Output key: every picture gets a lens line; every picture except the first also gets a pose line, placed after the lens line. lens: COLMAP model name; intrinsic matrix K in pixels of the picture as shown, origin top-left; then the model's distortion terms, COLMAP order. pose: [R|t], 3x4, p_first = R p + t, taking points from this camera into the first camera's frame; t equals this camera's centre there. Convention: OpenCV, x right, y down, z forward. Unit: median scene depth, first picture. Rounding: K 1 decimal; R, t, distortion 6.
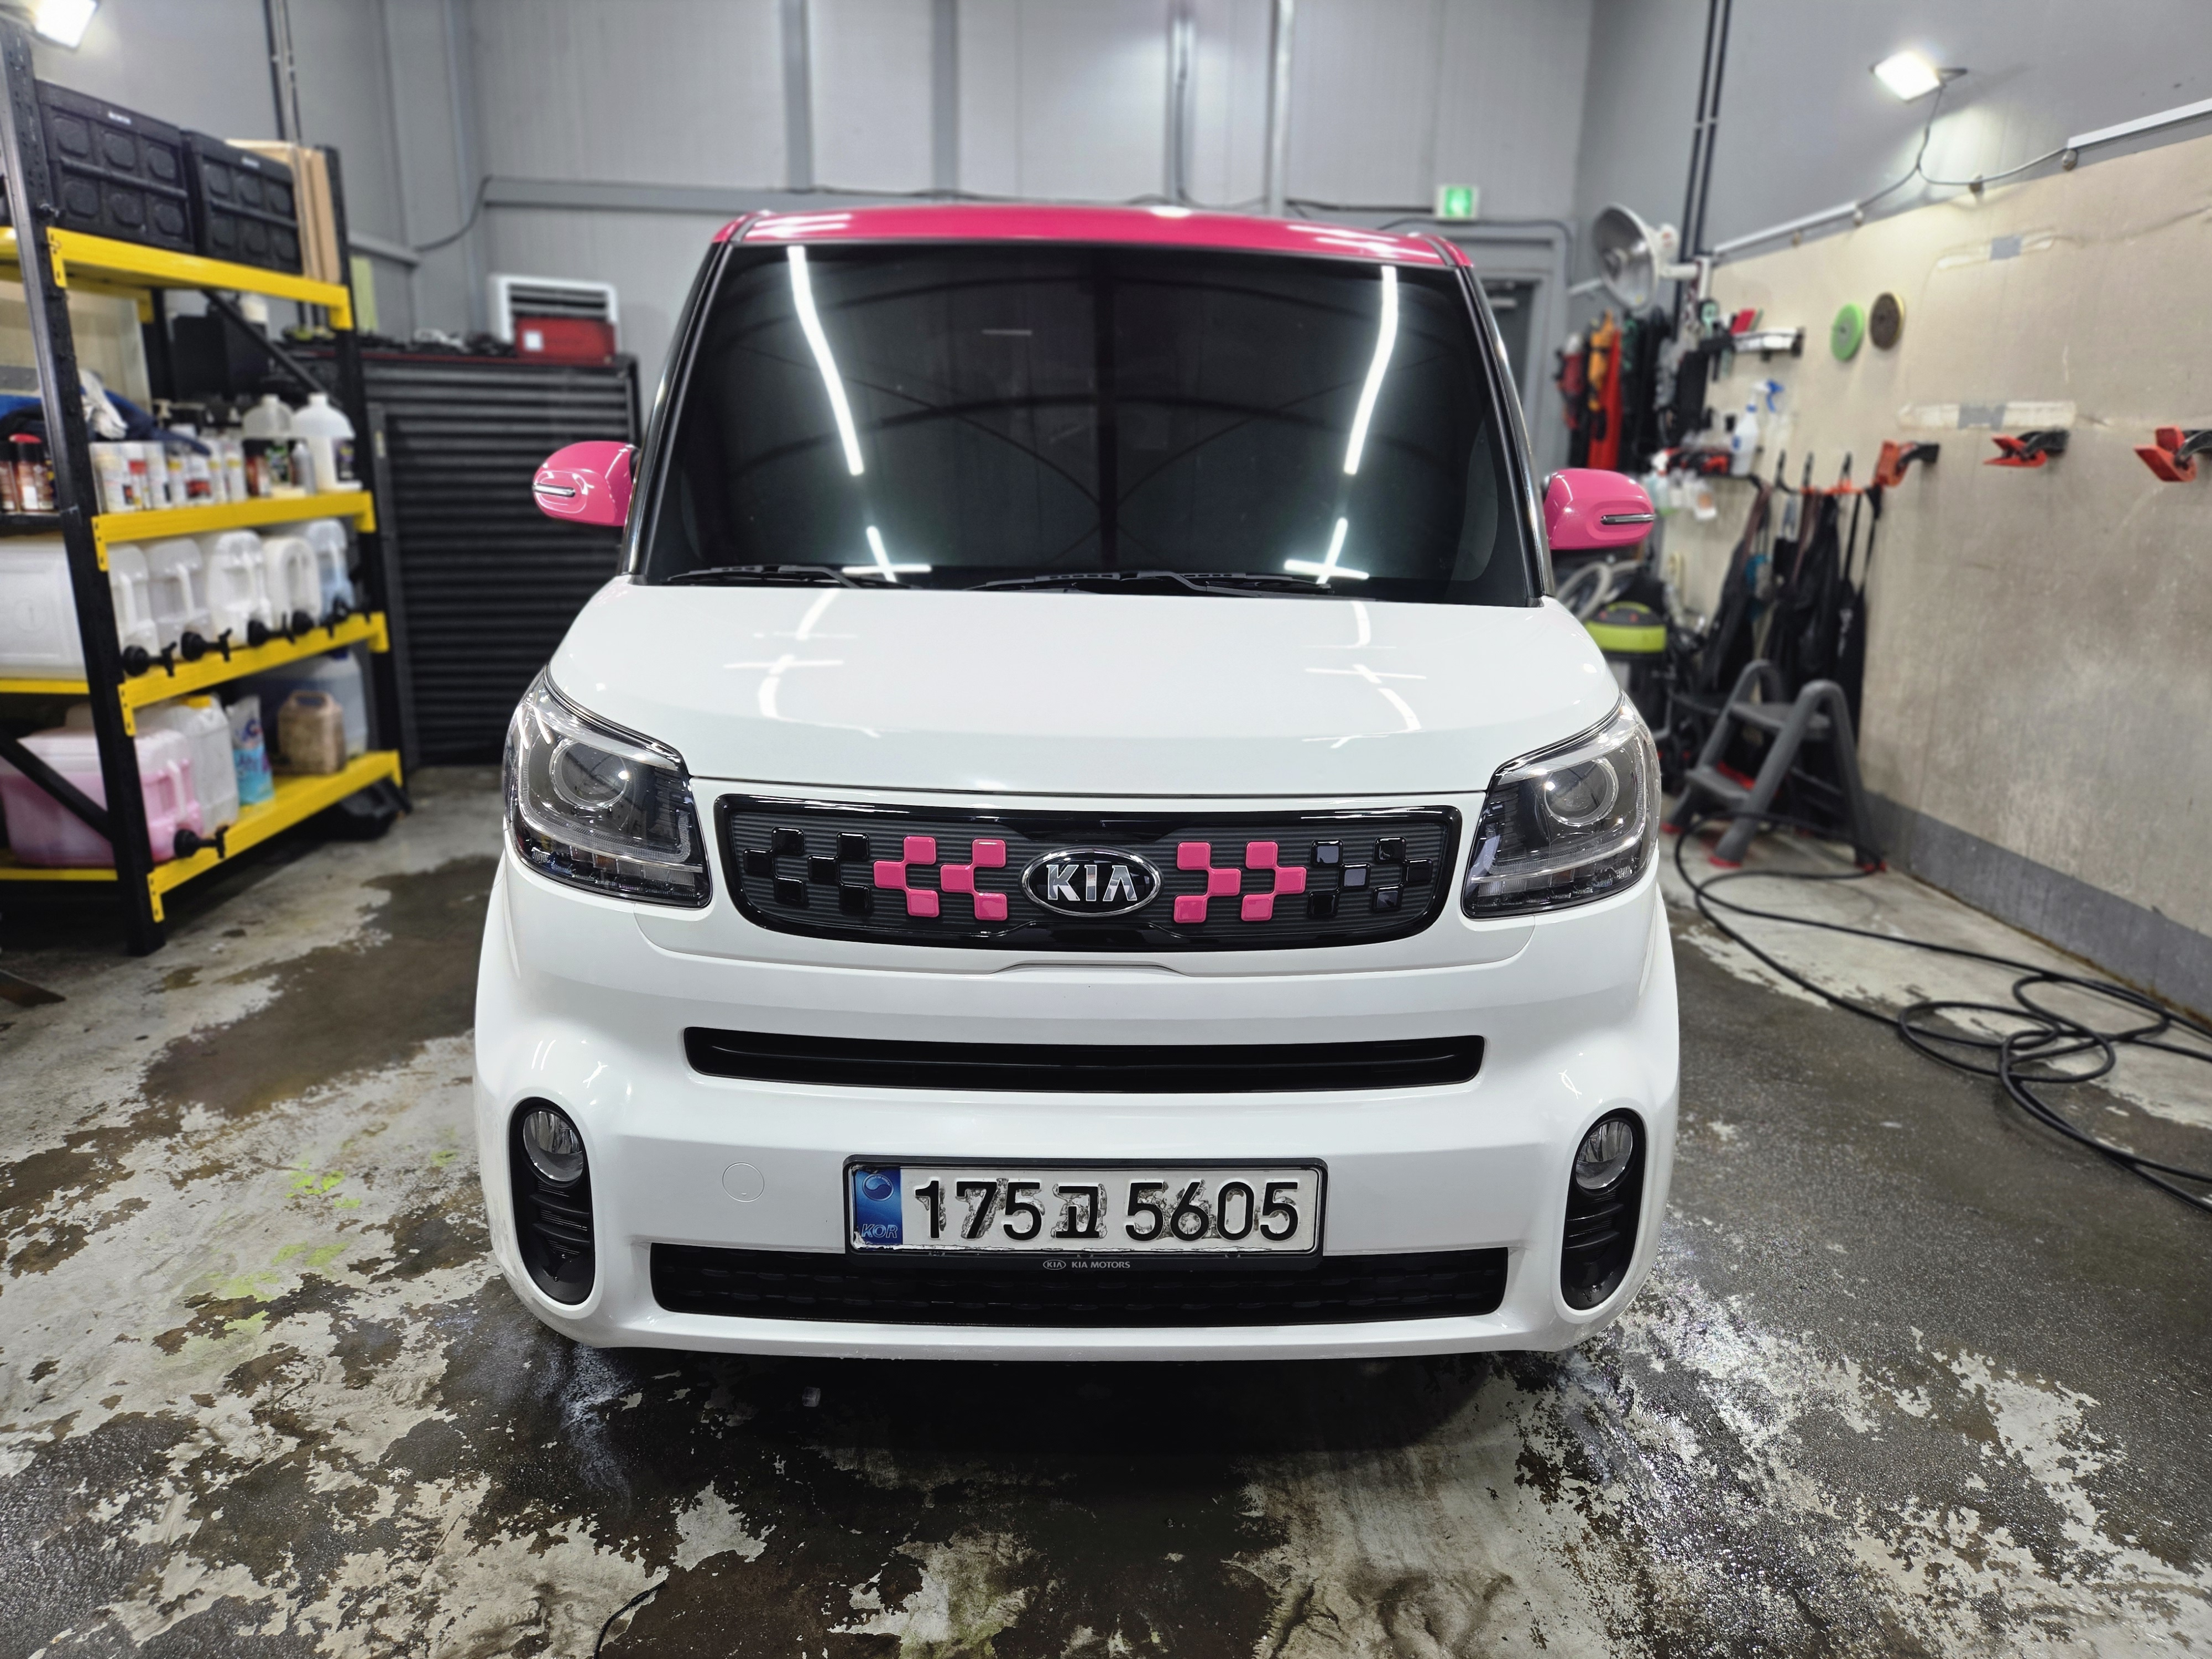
lens RADIAL K [[1499.1, 0, 1106.0], [0, 1499.1, 829.5], [0, 0, 1]] dist [0.045767, -0.028298]
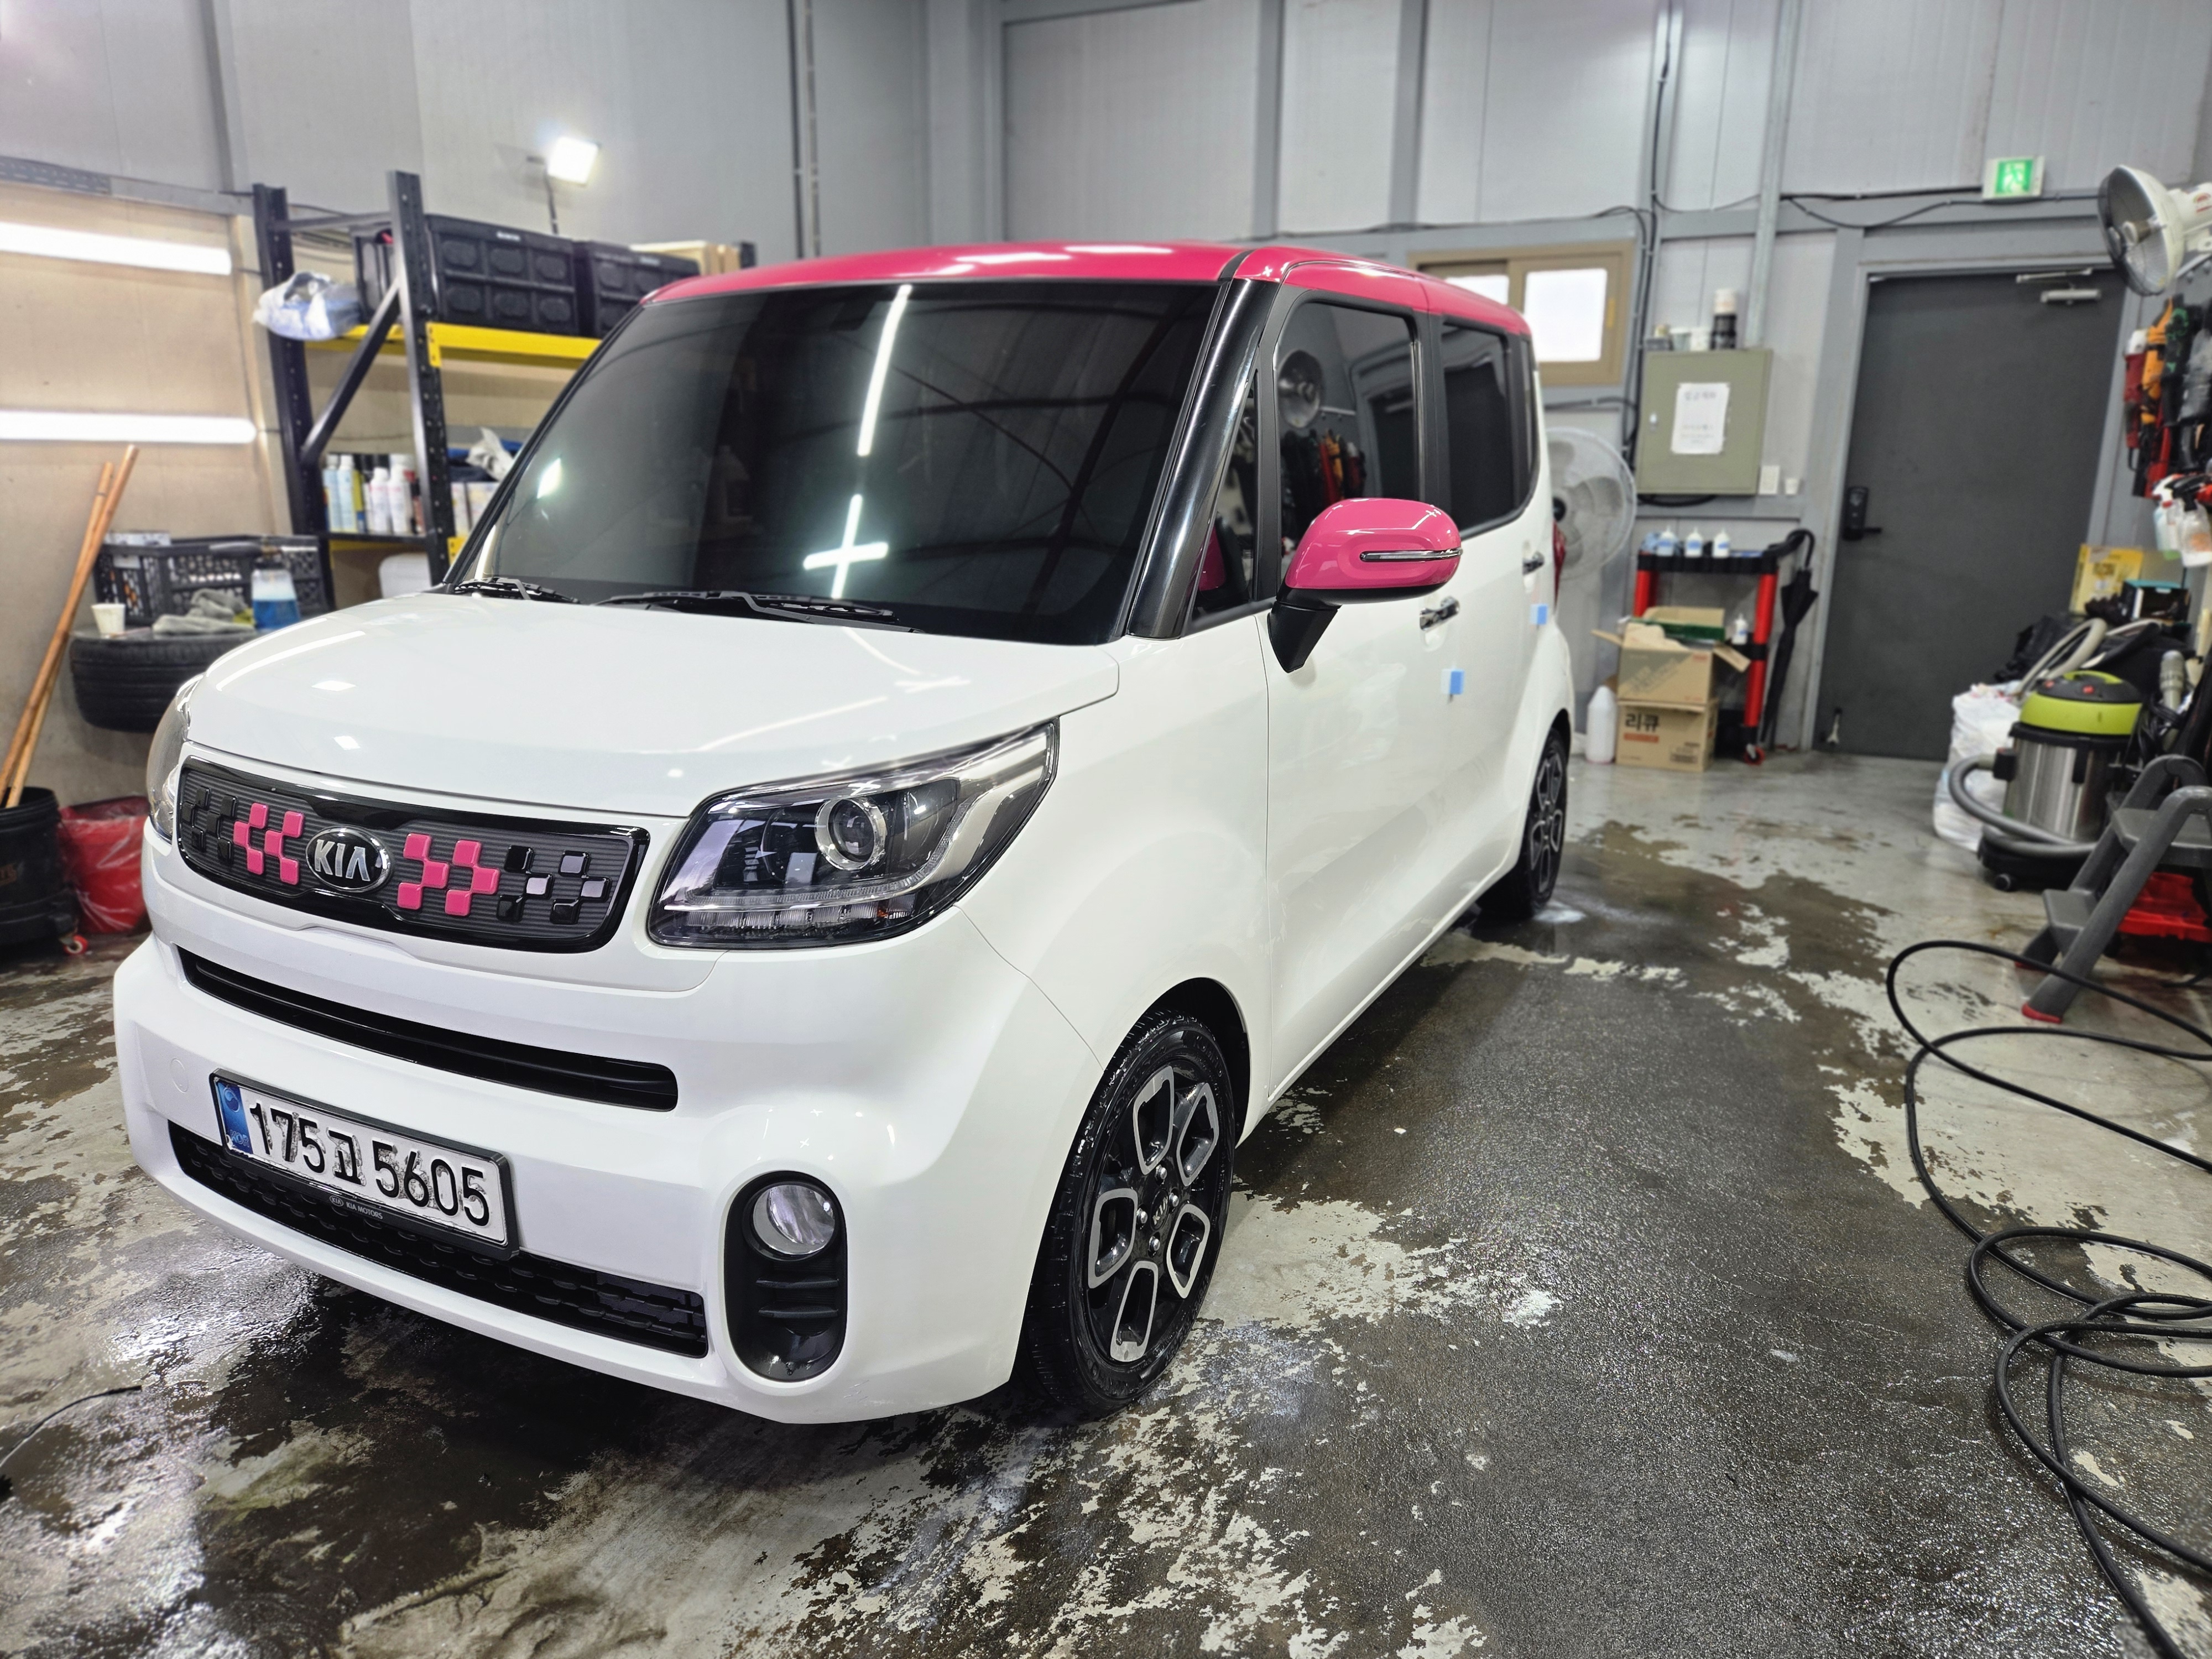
lens RADIAL K [[1486.4, 0, 1106.0], [0, 1486.4, 829.5], [0, 0, 1]] dist [0.043808, -0.032861]
pose [[0.870079, 0.104123, -0.481789, 0.828982], [-0.115234, 0.993317, 0.006567, -0.048281], [0.479253, 0.049805, 0.876263, 0.244506]]
